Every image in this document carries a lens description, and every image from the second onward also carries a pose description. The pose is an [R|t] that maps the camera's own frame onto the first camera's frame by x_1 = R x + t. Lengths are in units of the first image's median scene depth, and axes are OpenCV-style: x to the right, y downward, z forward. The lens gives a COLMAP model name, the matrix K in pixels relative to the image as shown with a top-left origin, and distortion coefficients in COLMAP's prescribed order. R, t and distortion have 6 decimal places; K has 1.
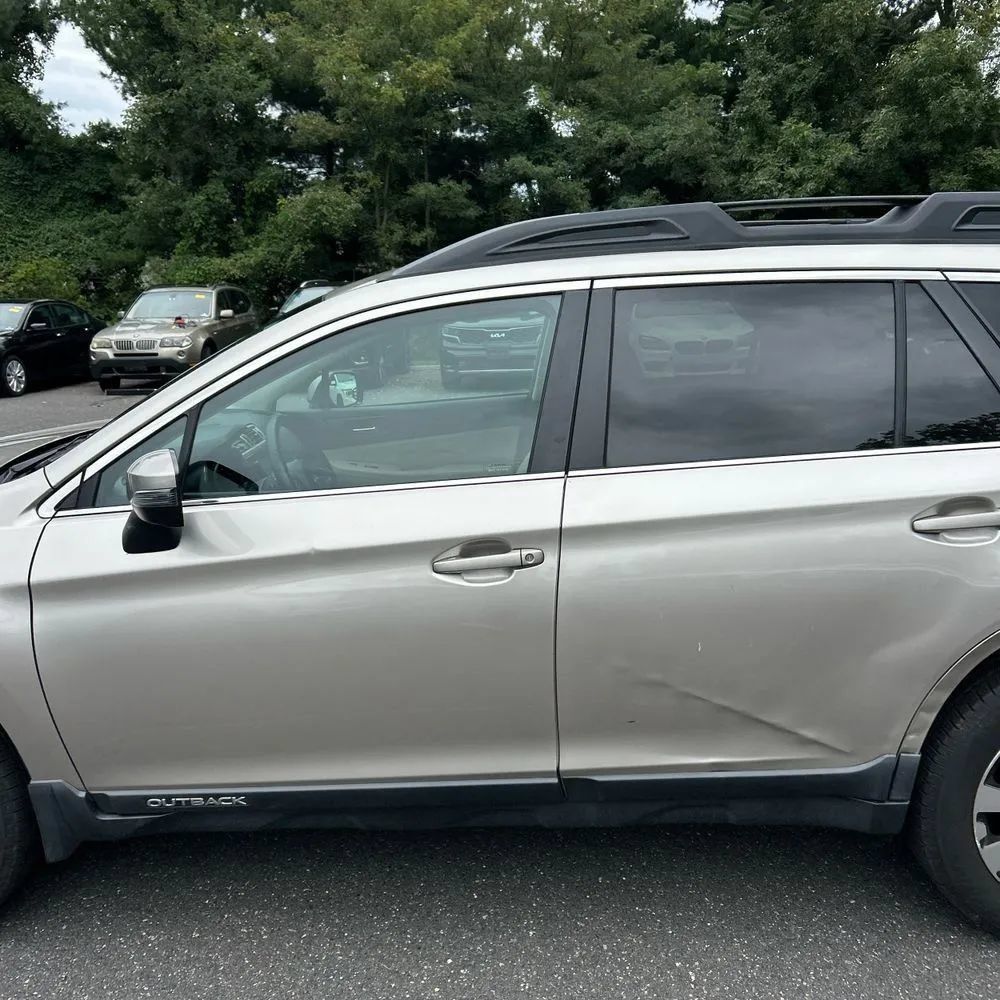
lens RADIAL K [[1010.7, 0, 496.7], [0, 1010.7, 511.8], [0, 0, 1]] dist [0.020471, 0.000000]
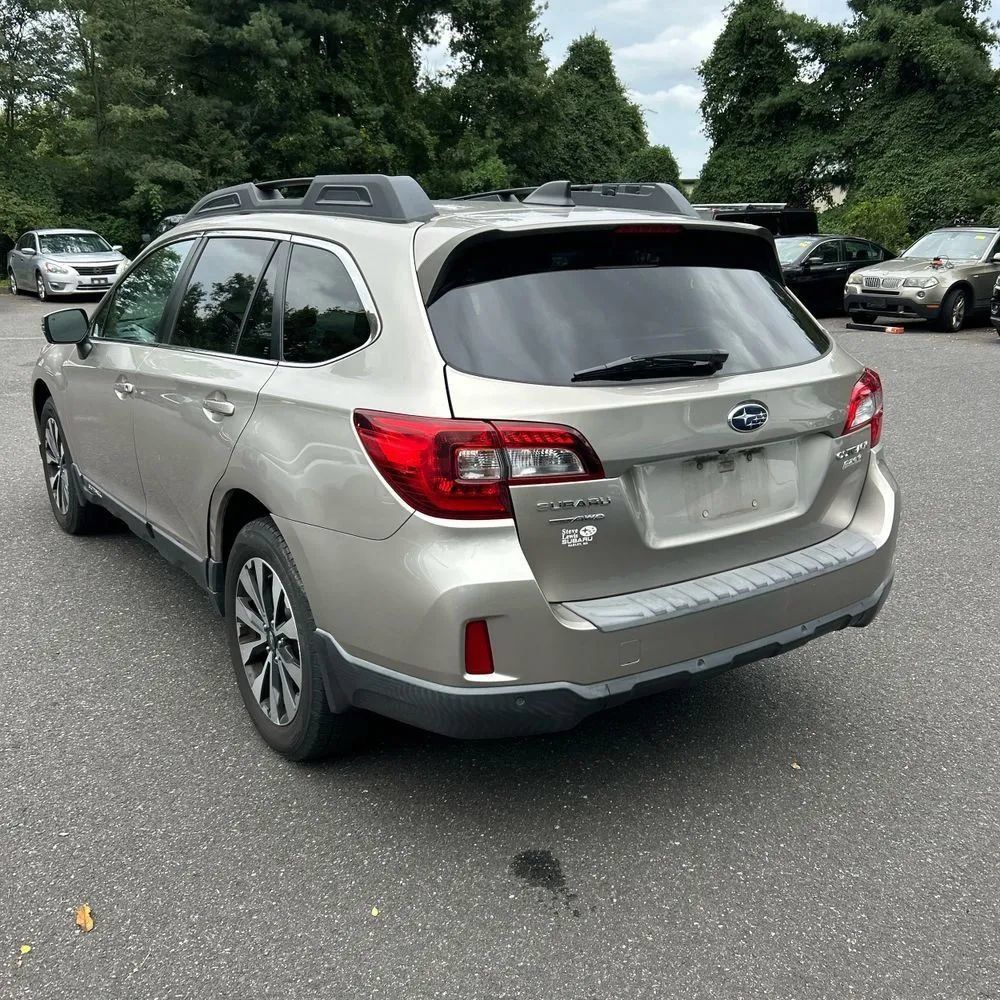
lens RADIAL K [[1010.7, 0, 497.5], [0, 1010.7, 501.3], [0, 0, 1]] dist [0.020471, 0.000000]
pose [[0.600154, 0.235880, -0.764314, 0.194942], [-0.196650, 0.969714, 0.144857, -0.015663], [0.775334, 0.063366, 0.628364, 0.042052]]
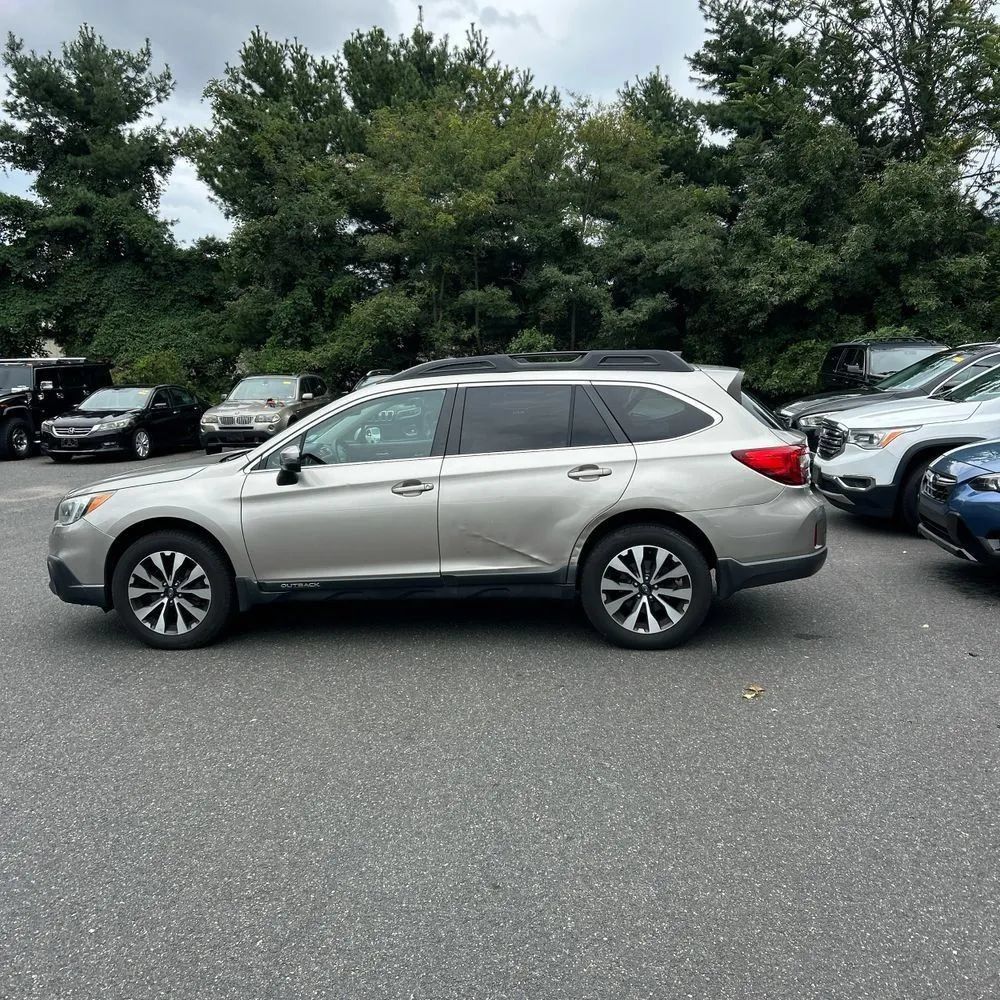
lens RADIAL K [[1010.7, 0, 508.6], [0, 1010.7, 501.4], [0, 0, 1]] dist [0.020471, 0.000000]
pose [[0.998368, 0.006036, -0.056781, 0.042333], [-0.011067, 0.995996, -0.088713, 0.033775], [0.056019, 0.089197, 0.994437, -0.173970]]
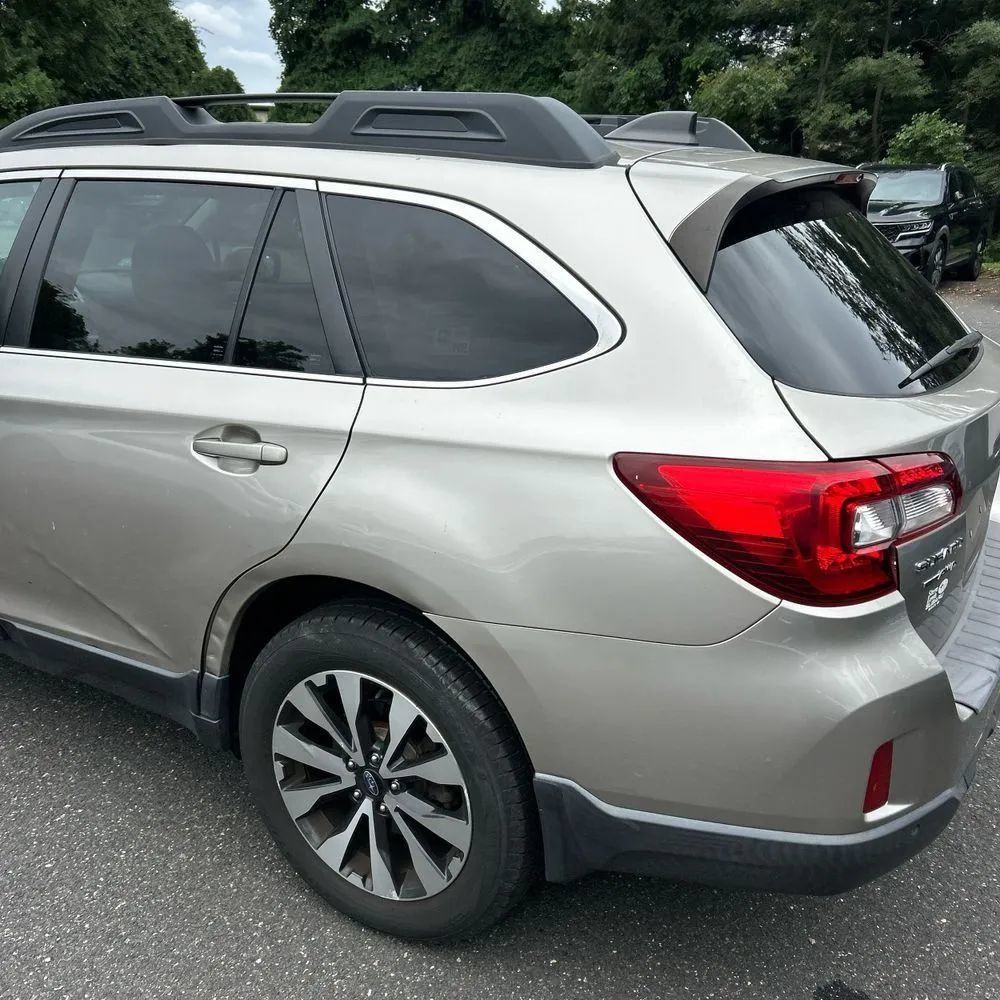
lens RADIAL K [[1010.7, 0, 501.2], [0, 1010.7, 497.7], [0, 0, 1]] dist [0.020471, 0.000000]
pose [[0.882305, 0.187042, -0.431917, 0.115474], [-0.144162, 0.980937, 0.130307, -0.011080], [0.448056, -0.052704, 0.892450, 0.027474]]
